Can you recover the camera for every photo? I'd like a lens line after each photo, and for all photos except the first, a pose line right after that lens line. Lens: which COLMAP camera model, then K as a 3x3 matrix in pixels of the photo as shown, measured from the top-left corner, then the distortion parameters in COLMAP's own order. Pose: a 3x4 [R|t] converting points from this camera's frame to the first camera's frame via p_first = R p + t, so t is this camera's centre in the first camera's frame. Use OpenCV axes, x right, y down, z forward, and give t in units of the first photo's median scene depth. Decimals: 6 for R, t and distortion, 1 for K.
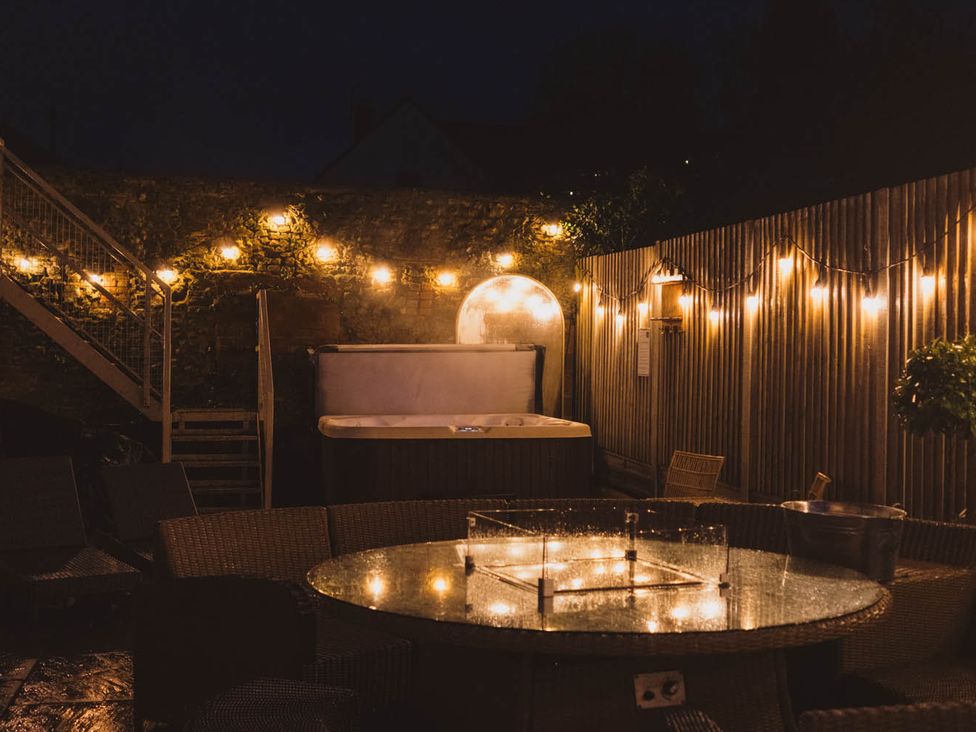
lens RADIAL K [[1289.1, 0, 489.5], [0, 1289.1, 366.6], [0, 0, 1]] dist [-0.028567, 0.000000]
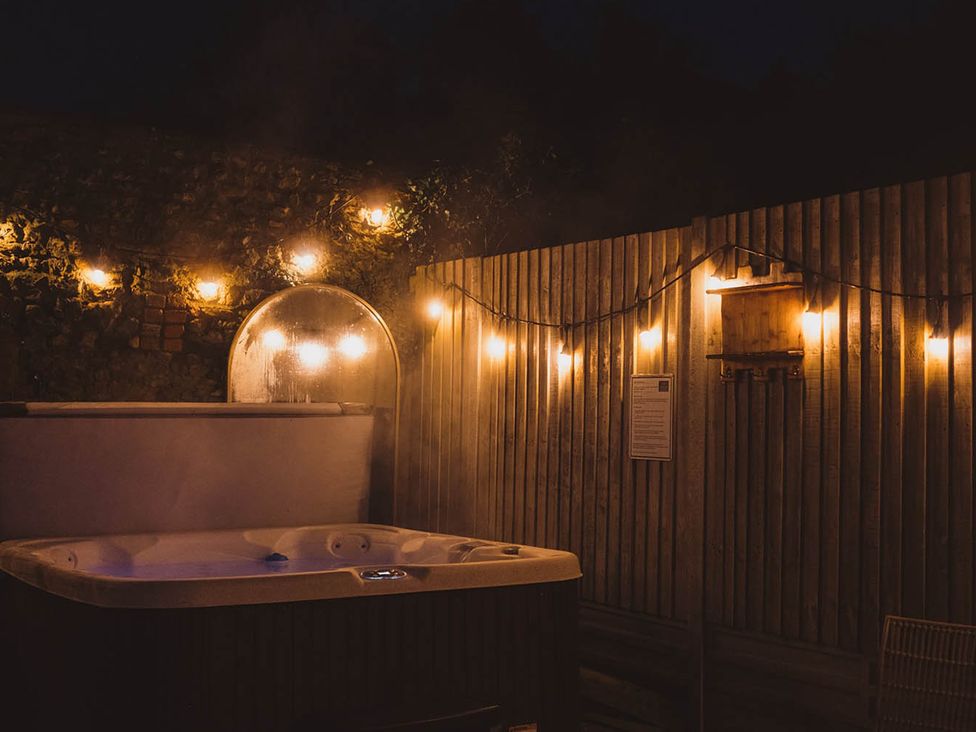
lens RADIAL K [[1289.1, 0, 483.9], [0, 1289.1, 363.3], [0, 0, 1]] dist [-0.028567, 0.000000]
pose [[0.925661, 0.018002, 0.377925, -0.138312], [0.003124, 0.998470, -0.055214, -0.003247], [-0.378340, 0.052290, 0.924188, 0.436062]]
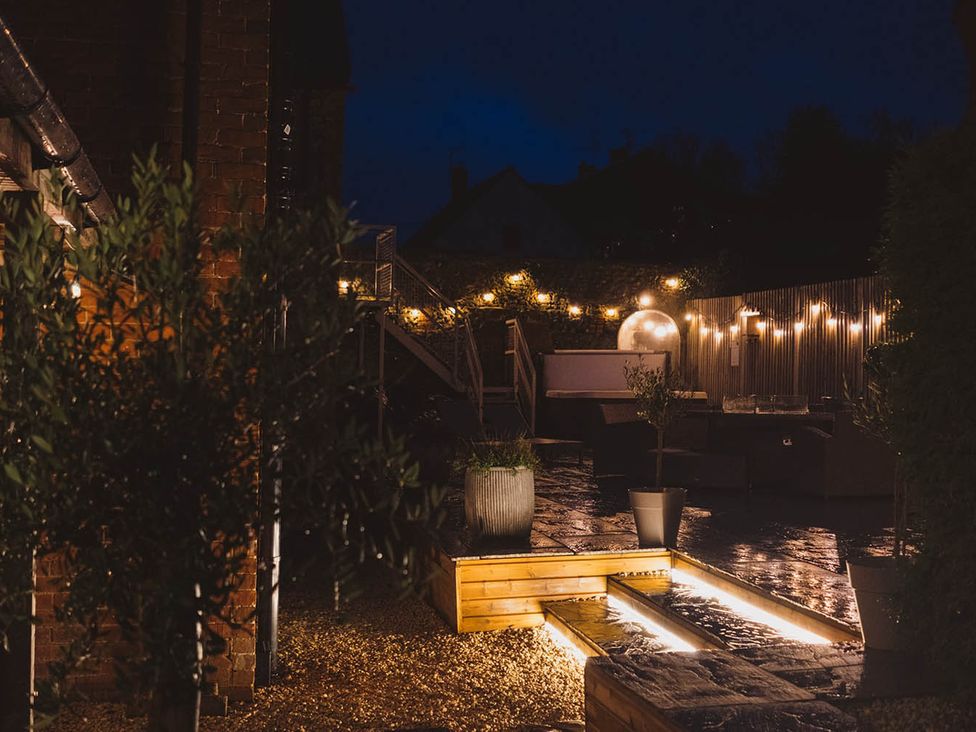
lens RADIAL K [[1289.1, 0, 483.3], [0, 1289.1, 365.8], [0, 0, 1]] dist [-0.028567, 0.000000]
pose [[0.999985, 0.000365, -0.005468, -0.197769], [-0.000459, 0.999850, -0.017341, 0.033736], [0.005461, 0.017344, 0.999835, -0.722911]]
